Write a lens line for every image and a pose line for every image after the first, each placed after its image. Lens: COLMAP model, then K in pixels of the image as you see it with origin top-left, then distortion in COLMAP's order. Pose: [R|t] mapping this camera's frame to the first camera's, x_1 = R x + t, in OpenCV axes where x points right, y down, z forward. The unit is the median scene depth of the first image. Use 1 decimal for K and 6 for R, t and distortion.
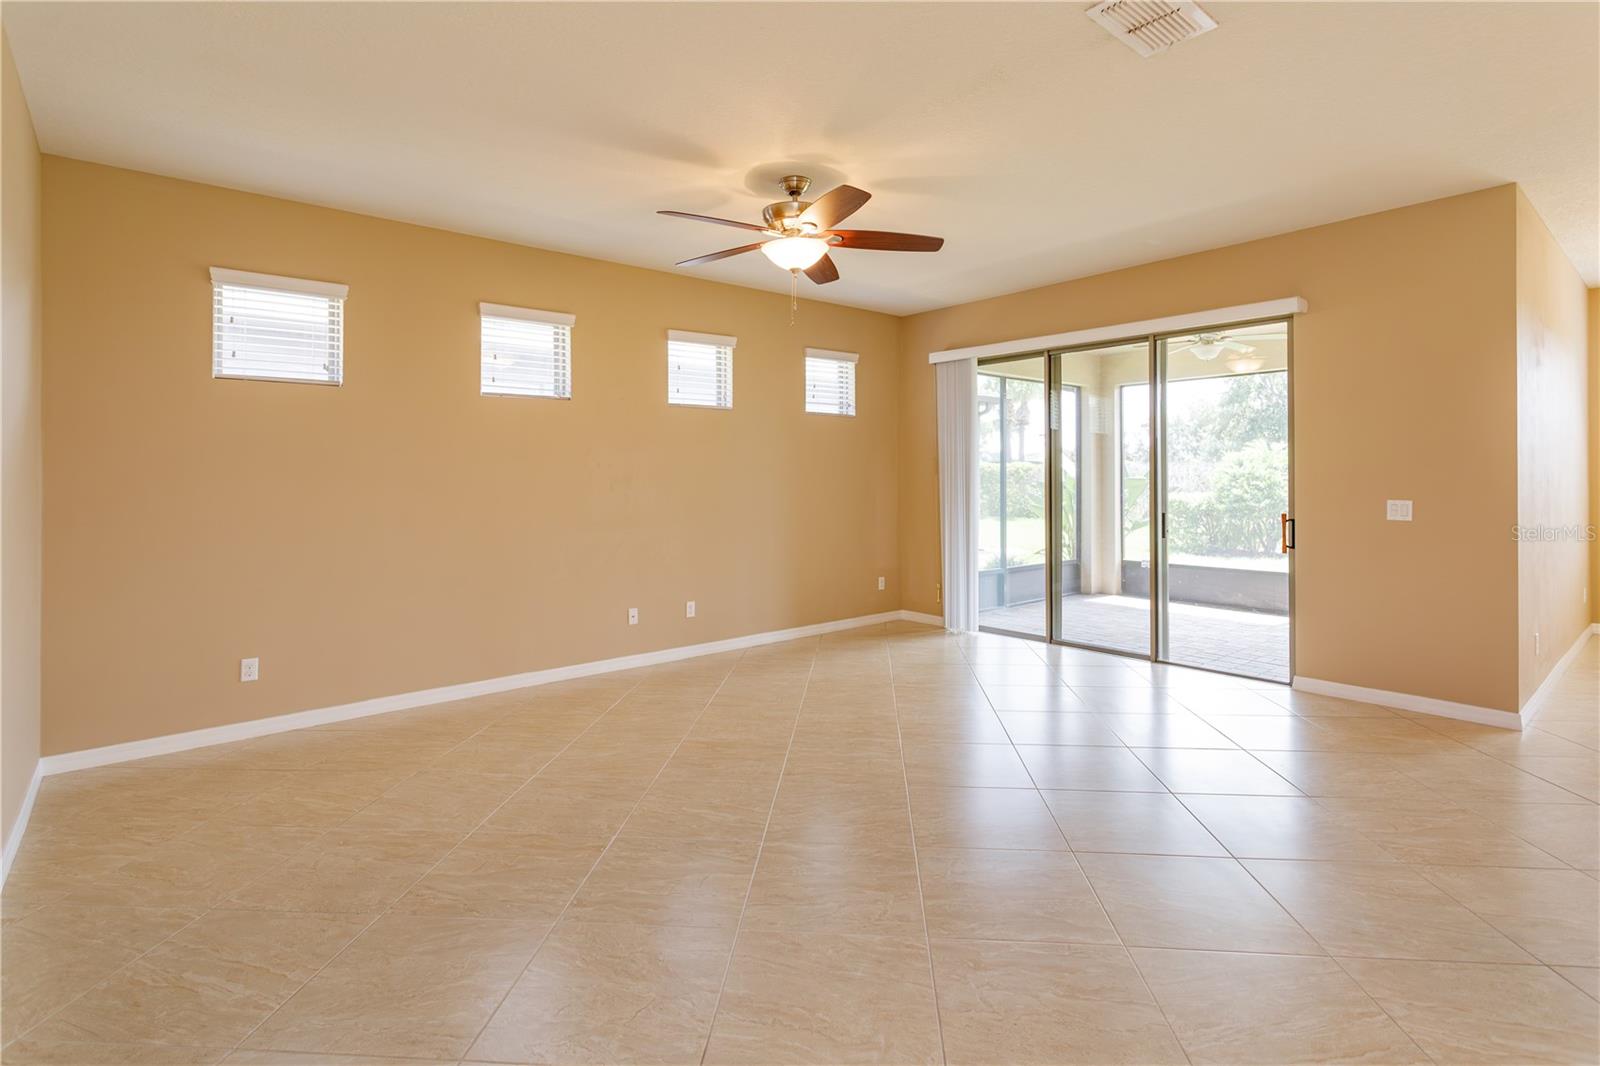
lens RADIAL K [[779.0, 0, 812.6], [0, 779.0, 477.6], [0, 0, 1]] dist [0.002281, 0.002148]
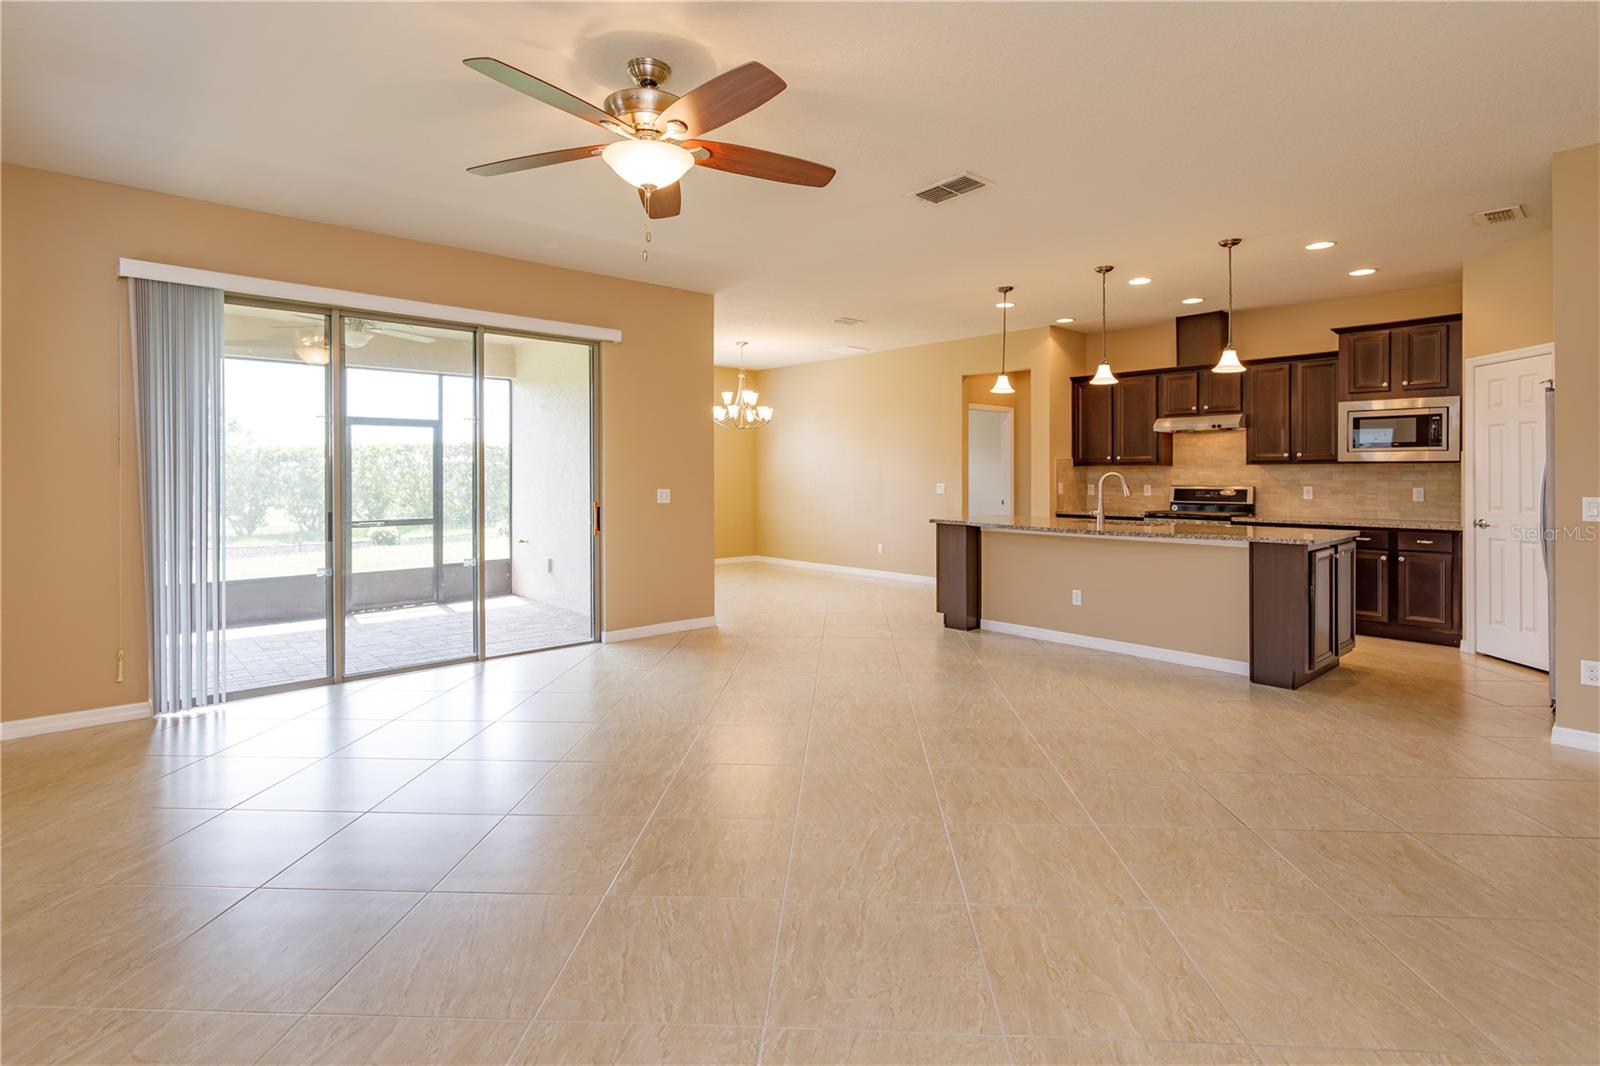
lens RADIAL K [[779.0, 0, 805.0], [0, 779.0, 478.7], [0, 0, 1]] dist [0.002281, 0.002148]
pose [[-0.026899, 0.003122, 0.999633, -0.546402], [0.000455, 0.999995, -0.003111, 0.011125], [-0.999638, 0.000371, -0.026900, 0.614533]]
